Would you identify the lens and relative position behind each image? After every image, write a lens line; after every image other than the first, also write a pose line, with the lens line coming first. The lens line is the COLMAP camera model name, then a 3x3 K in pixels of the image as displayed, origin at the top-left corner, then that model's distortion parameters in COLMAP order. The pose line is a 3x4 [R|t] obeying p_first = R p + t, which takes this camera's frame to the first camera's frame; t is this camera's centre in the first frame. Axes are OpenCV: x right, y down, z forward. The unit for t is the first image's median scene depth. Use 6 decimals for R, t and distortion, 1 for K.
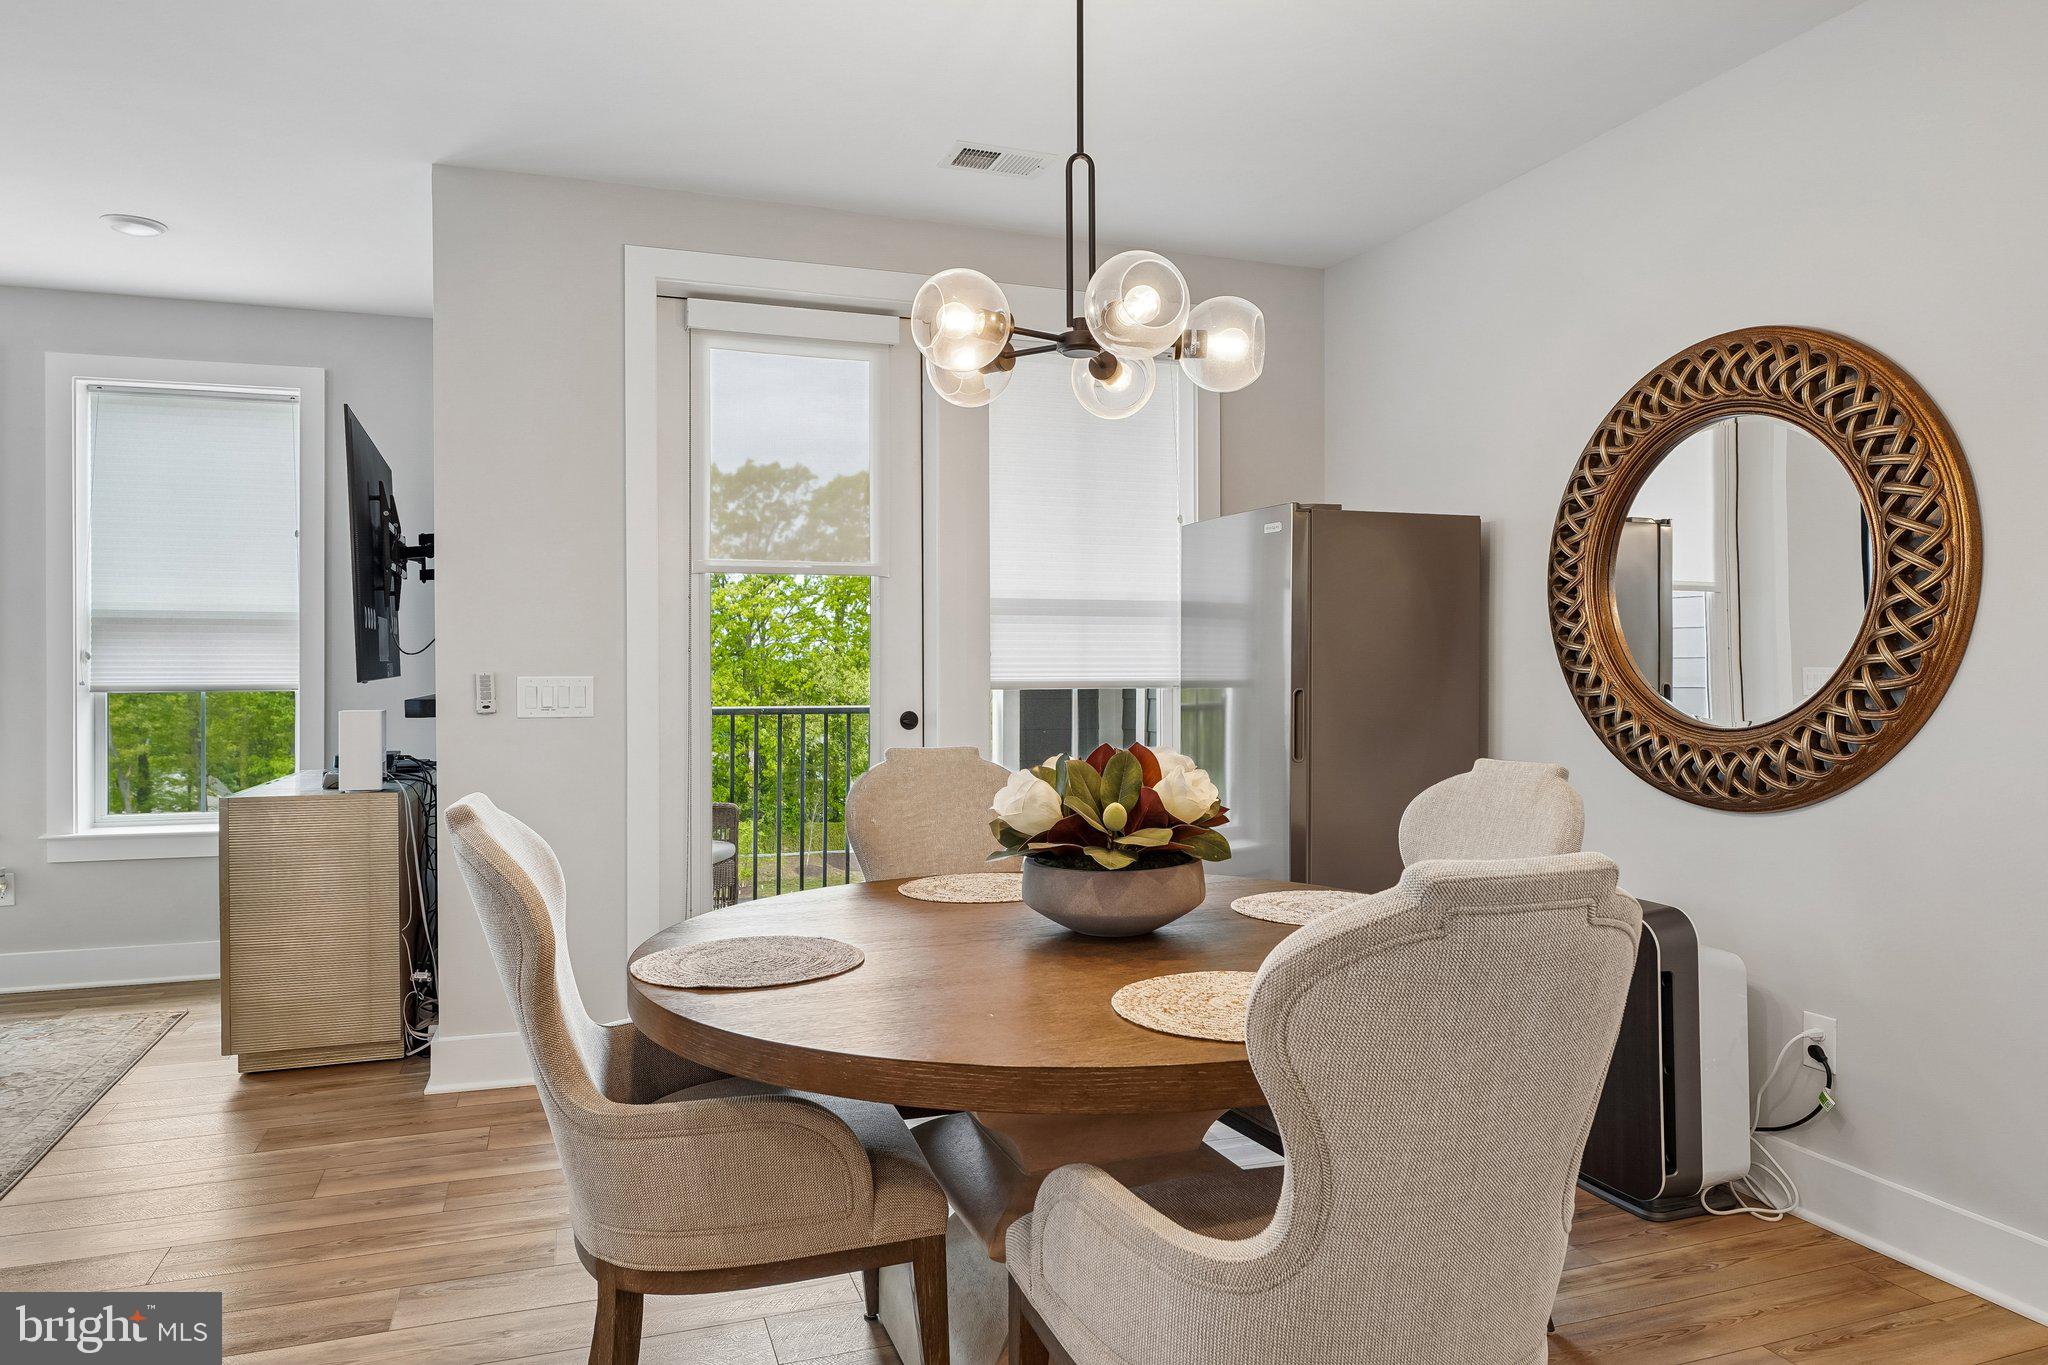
lens RADIAL K [[1249.4, 0, 1016.8], [0, 1249.4, 667.0], [0, 0, 1]] dist [0.008586, -0.008038]
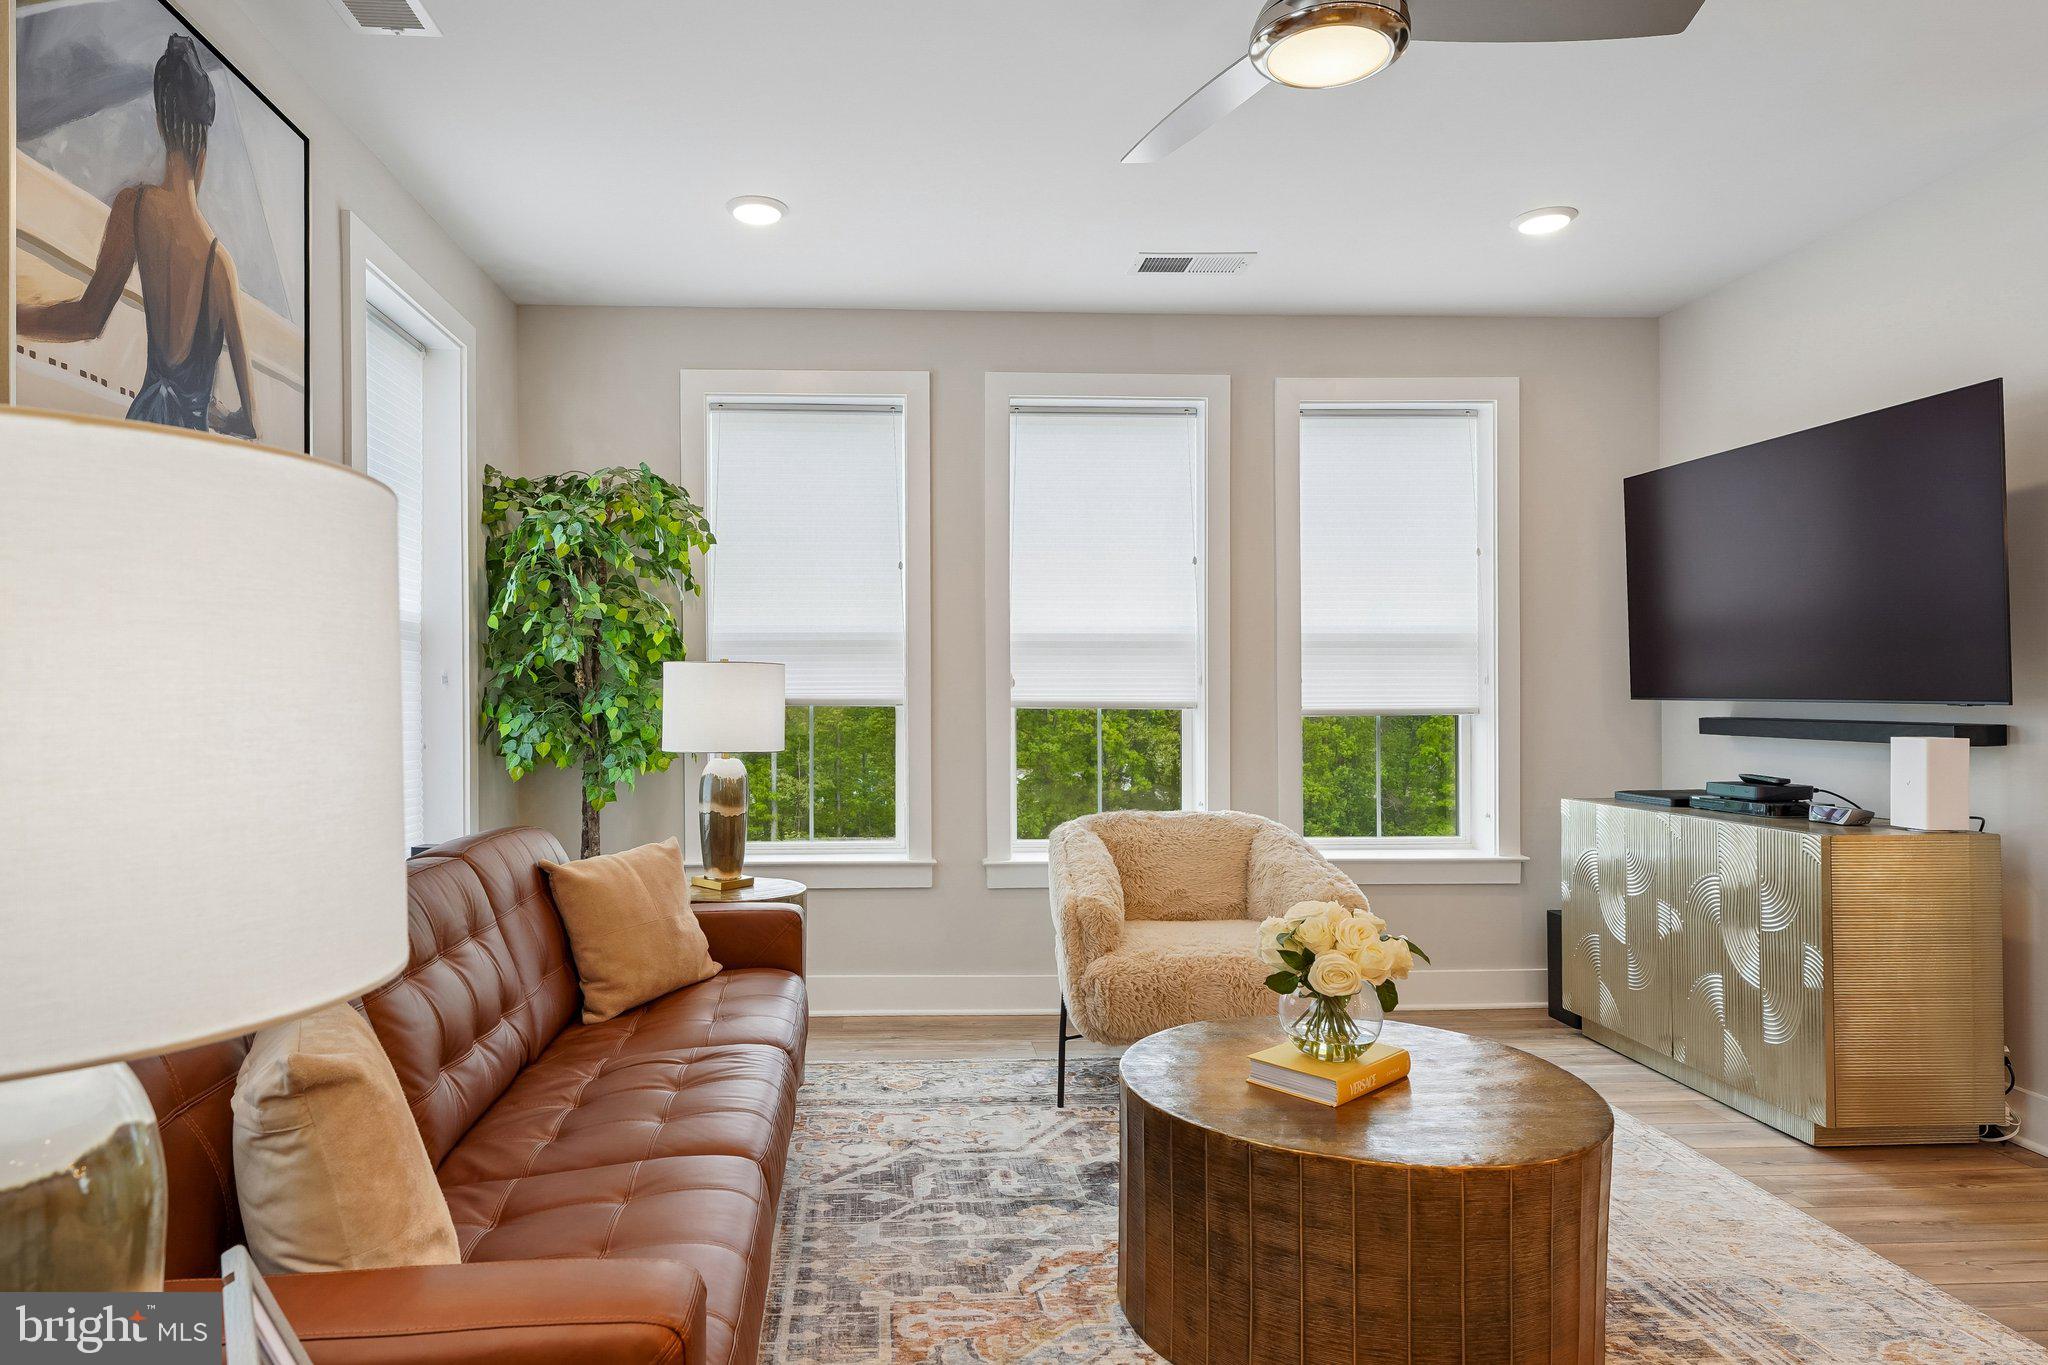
lens RADIAL K [[1183.9, 0, 922.7], [0, 1183.9, 710.2], [0, 0, 1]] dist [-0.000203, 0.002449]
pose [[0.950378, 0.003460, -0.311078, -1.030816], [-0.000591, 0.999956, 0.009316, 0.009322], [0.311097, -0.008670, 0.950339, 0.002858]]
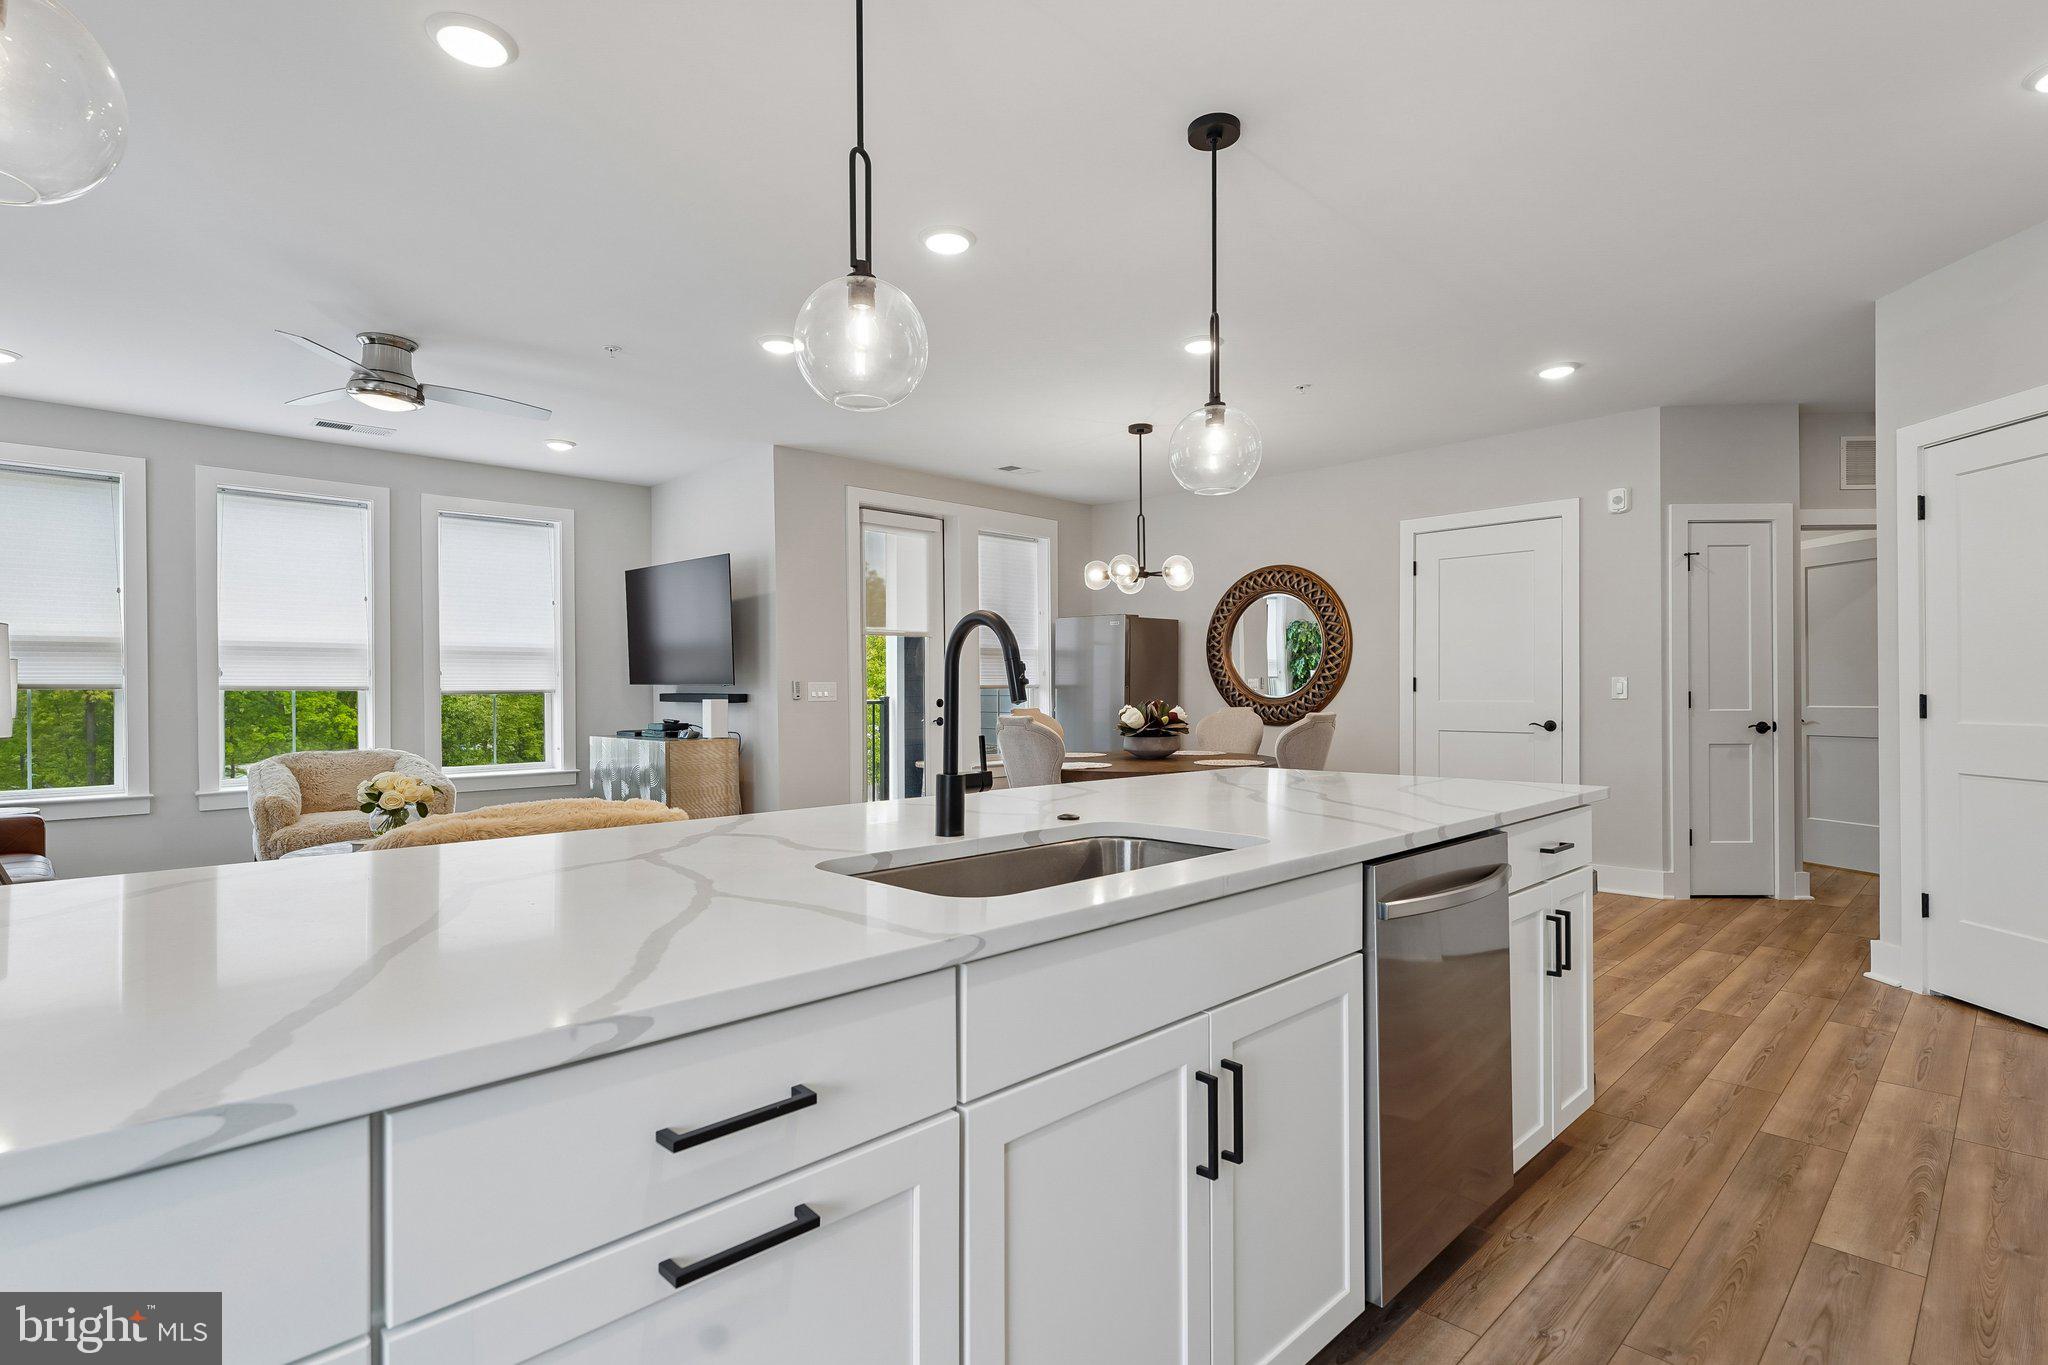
lens RADIAL K [[989.5, 0, 1015.0], [0, 989.5, 690.5], [0, 0, 1]] dist [0.009829, -0.002854]
pose [[0.912541, -0.003573, 0.408969, -0.817753], [0.003354, 0.999994, 0.001253, 0.021653], [-0.408971, 0.000229, 0.912547, -0.759184]]
